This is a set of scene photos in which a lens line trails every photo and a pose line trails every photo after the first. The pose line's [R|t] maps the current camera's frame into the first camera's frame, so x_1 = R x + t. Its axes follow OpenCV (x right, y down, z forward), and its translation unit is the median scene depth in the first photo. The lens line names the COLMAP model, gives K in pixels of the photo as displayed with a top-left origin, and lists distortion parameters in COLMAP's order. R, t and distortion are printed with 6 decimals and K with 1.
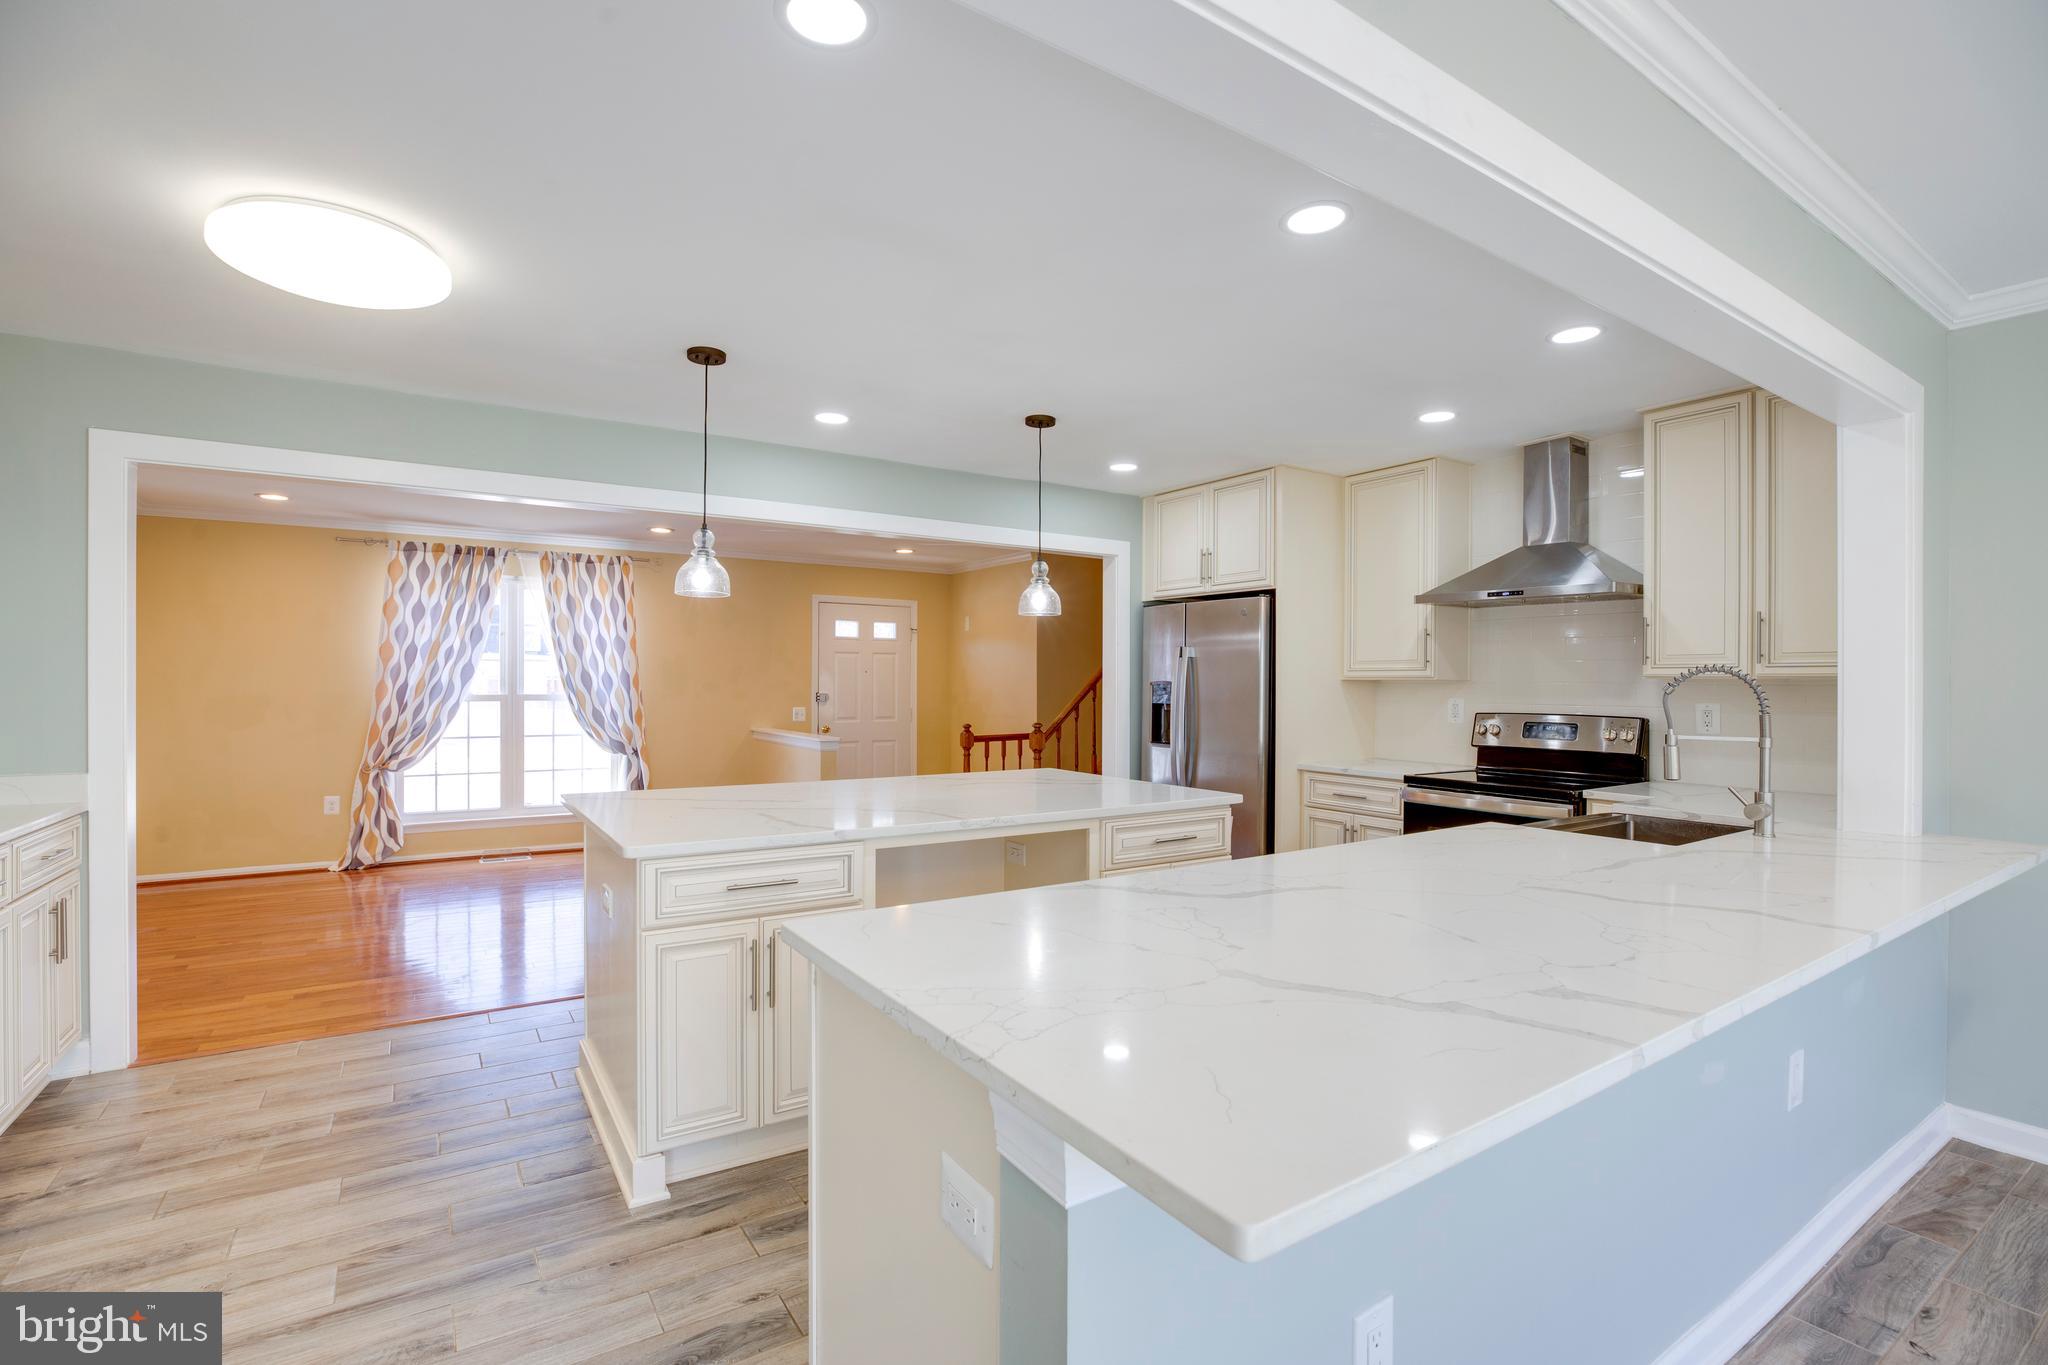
lens RADIAL K [[929.1, 0, 1010.2], [0, 929.1, 683.9], [0, 0, 1]] dist [-0.026522, 0.001244]
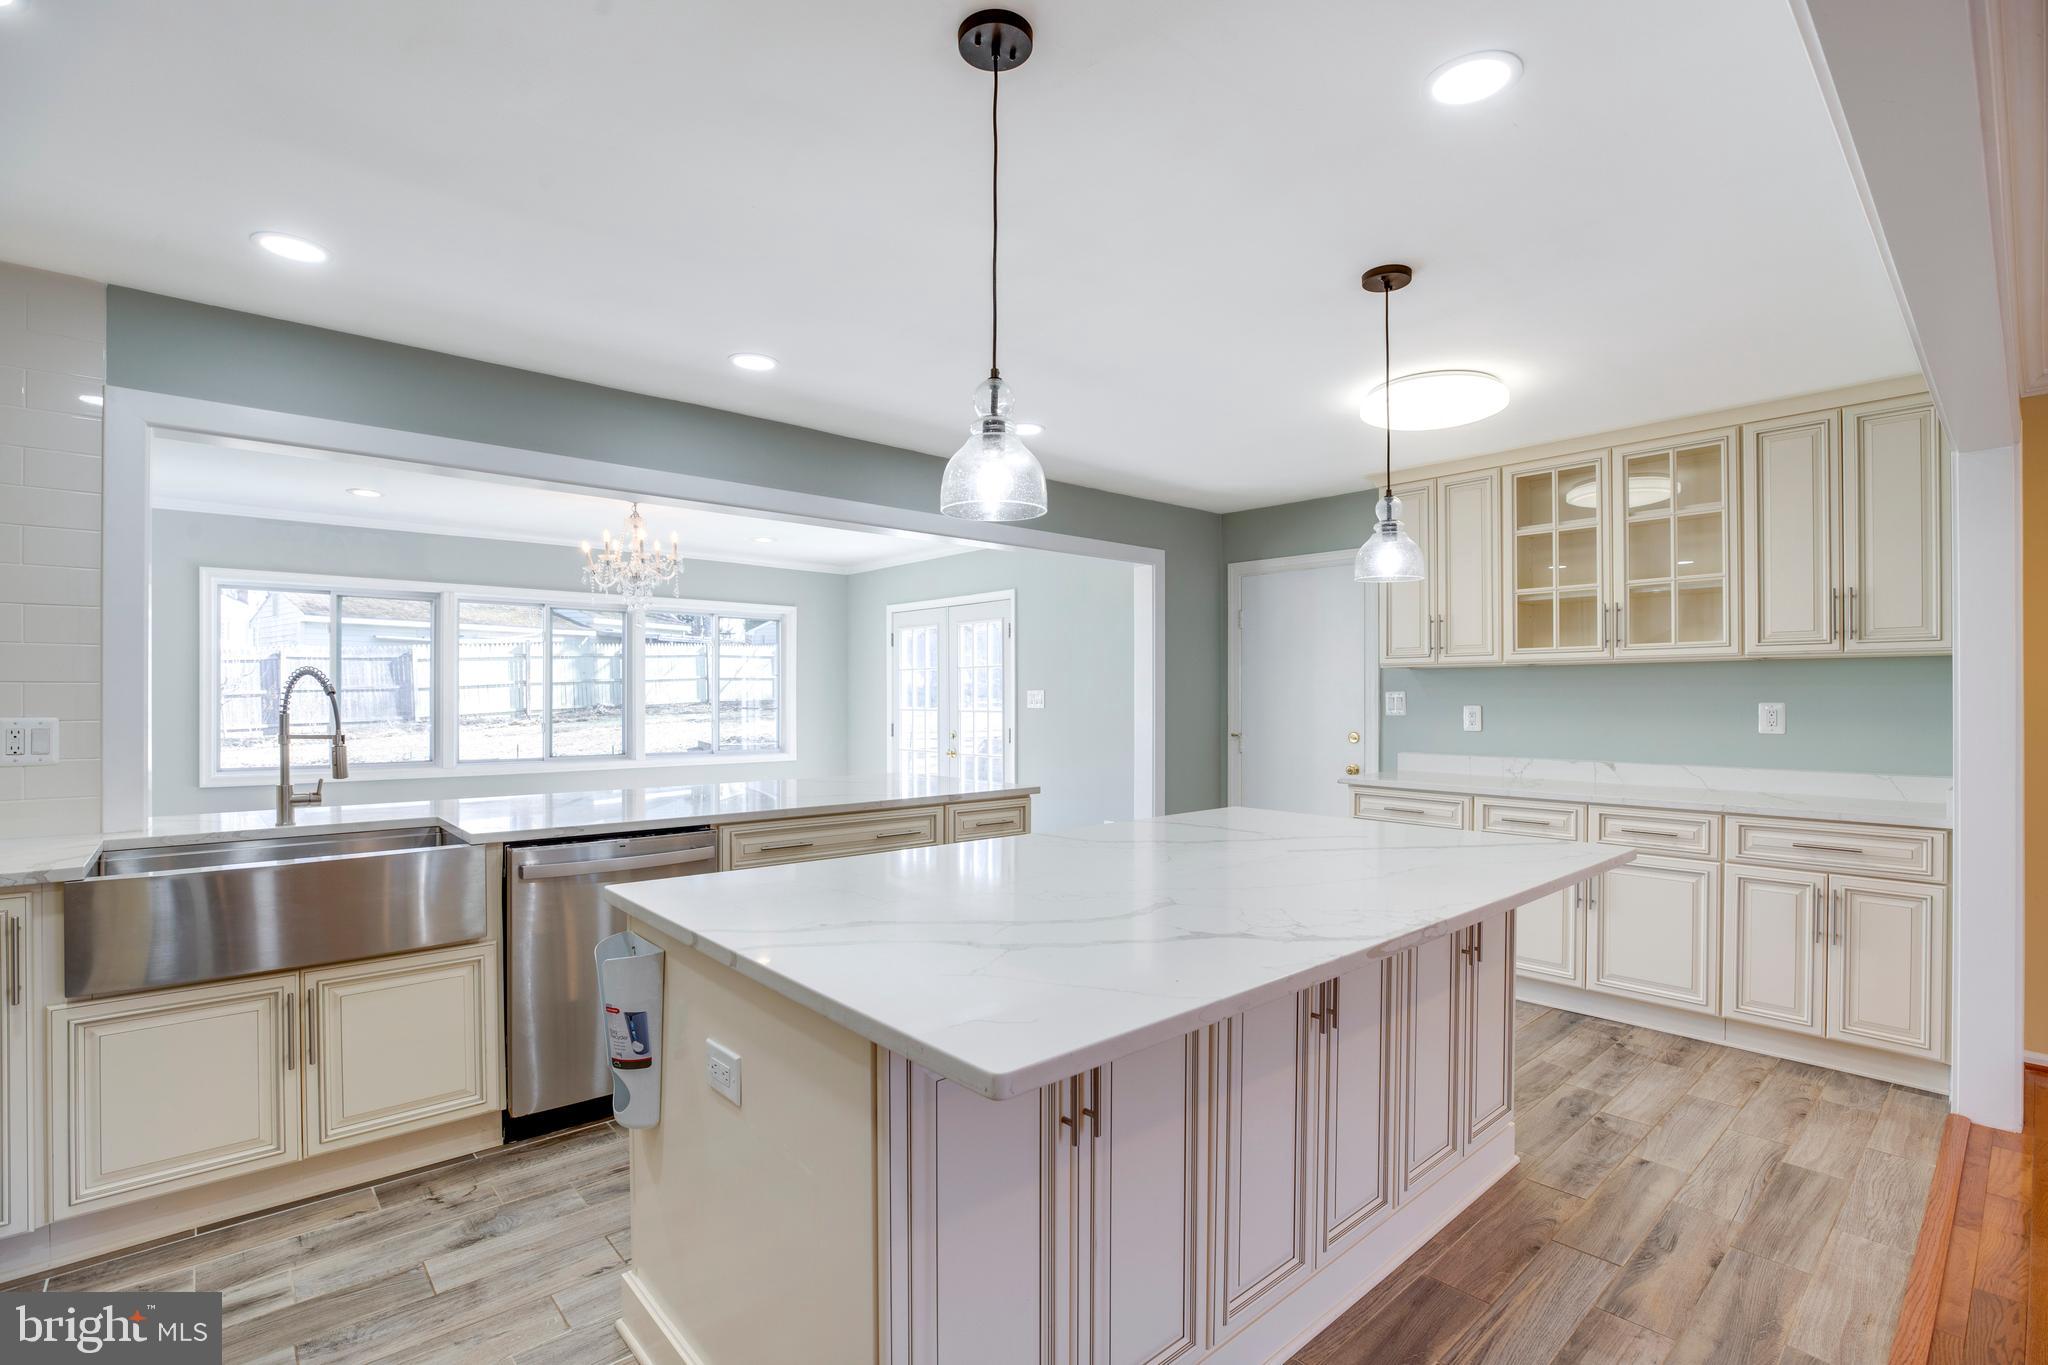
lens RADIAL K [[970.7, 0, 1040.9], [0, 970.7, 693.3], [0, 0, 1]] dist [-0.034367, 0.015429]
pose [[-0.983743, -0.008710, -0.179373, 0.049234], [-0.008309, 0.999961, -0.002987, 0.003844], [0.179392, -0.001449, -0.983777, 0.813918]]
